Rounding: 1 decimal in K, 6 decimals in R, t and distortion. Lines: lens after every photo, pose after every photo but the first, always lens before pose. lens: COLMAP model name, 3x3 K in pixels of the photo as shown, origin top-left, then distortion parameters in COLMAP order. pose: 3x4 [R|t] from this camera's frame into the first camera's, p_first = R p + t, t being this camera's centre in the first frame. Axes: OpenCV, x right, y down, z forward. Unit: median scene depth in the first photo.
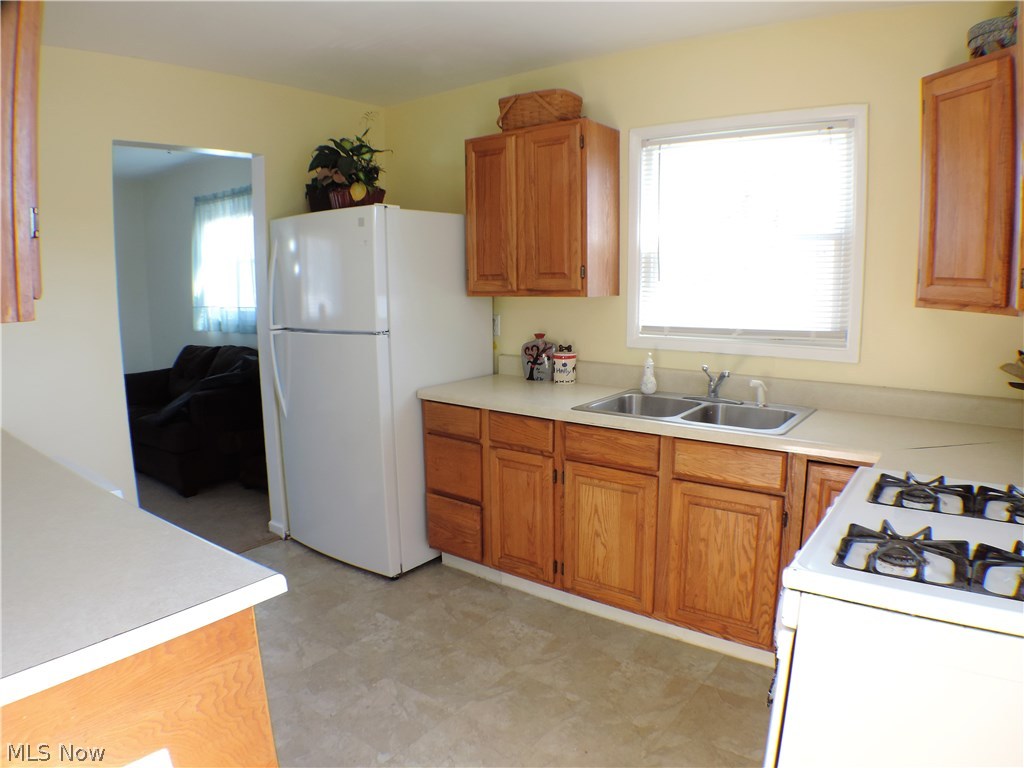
lens RADIAL K [[670.1, 0, 516.8], [0, 670.1, 389.6], [0, 0, 1]] dist [-0.167526, 0.031144]
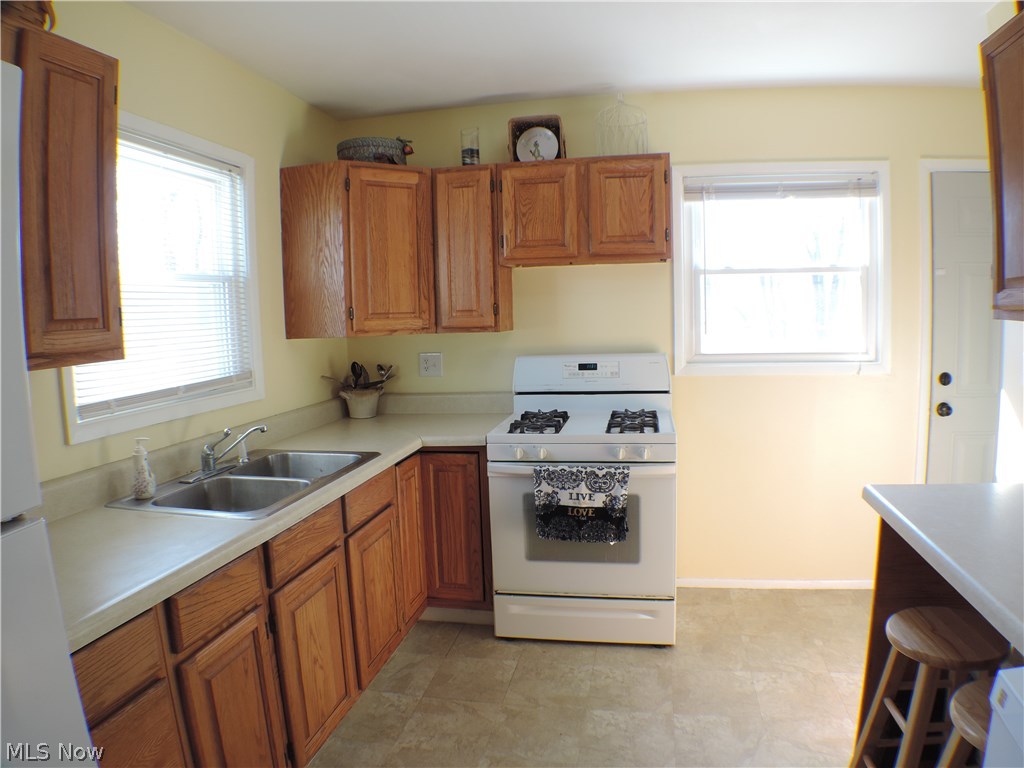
lens RADIAL K [[670.1, 0, 516.8], [0, 670.1, 389.6], [0, 0, 1]] dist [-0.167526, 0.031144]
pose [[-0.436739, -0.078112, 0.896191, -0.618601], [0.183509, 0.967539, 0.173760, -0.165614], [-0.880672, 0.240347, -0.408228, 1.055060]]
